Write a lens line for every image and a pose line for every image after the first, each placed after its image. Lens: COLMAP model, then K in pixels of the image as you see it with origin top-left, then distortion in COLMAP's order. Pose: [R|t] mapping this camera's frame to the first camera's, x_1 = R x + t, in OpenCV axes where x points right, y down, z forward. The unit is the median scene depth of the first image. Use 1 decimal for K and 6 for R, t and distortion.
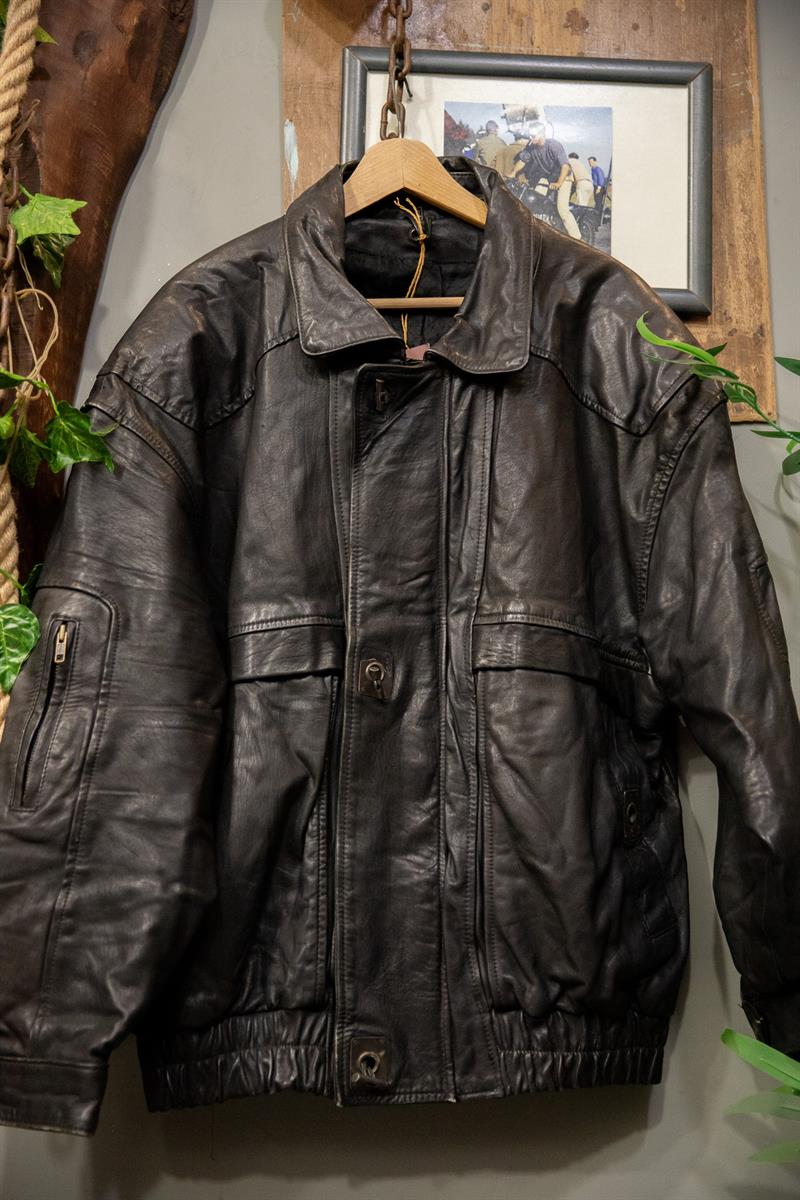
lens RADIAL K [[1529.5, 0, 400.0], [0, 1529.5, 600.0], [0, 0, 1]] dist [0.024382, 0.075260]
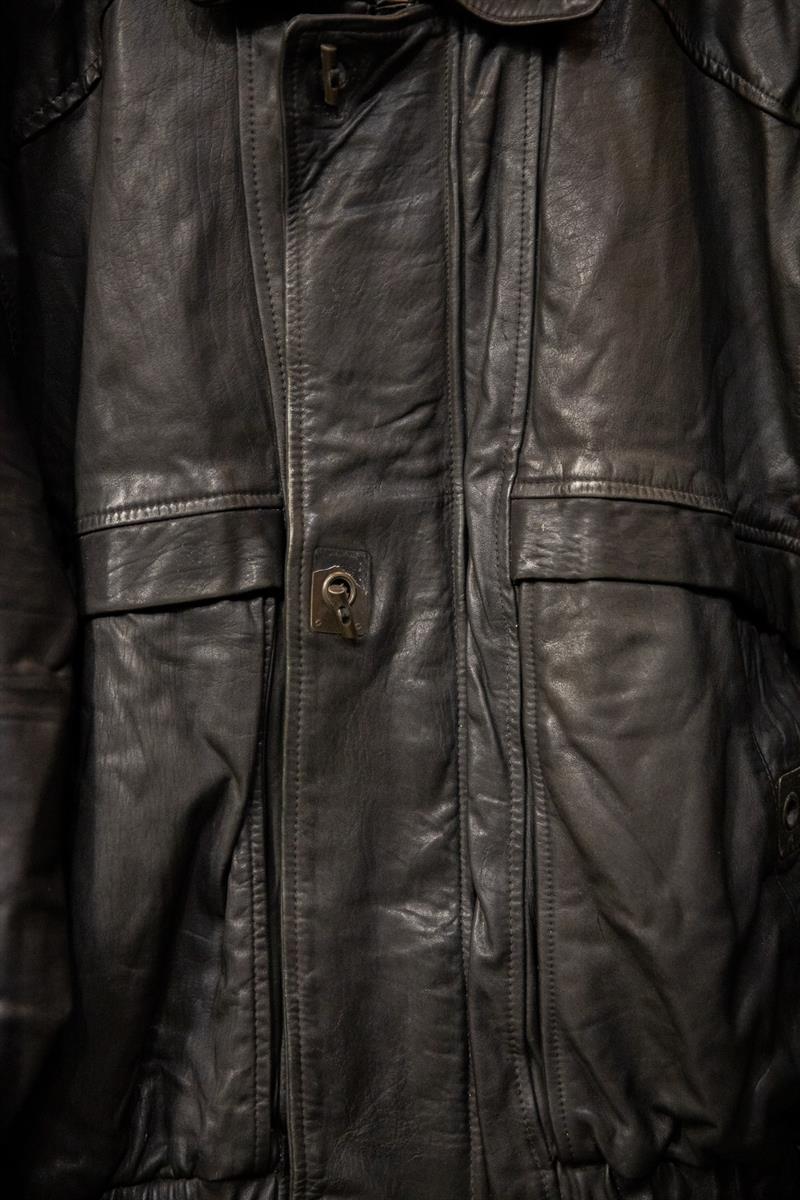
lens RADIAL K [[1878.8, 0, 402.0], [0, 1878.8, 614.3], [0, 0, 1]] dist [0.067308, 0.112441]
pose [[0.999464, -0.029741, -0.013716, 0.016295], [0.031863, 0.979848, 0.197186, -0.080584], [0.007576, -0.197517, 0.980270, 0.318128]]
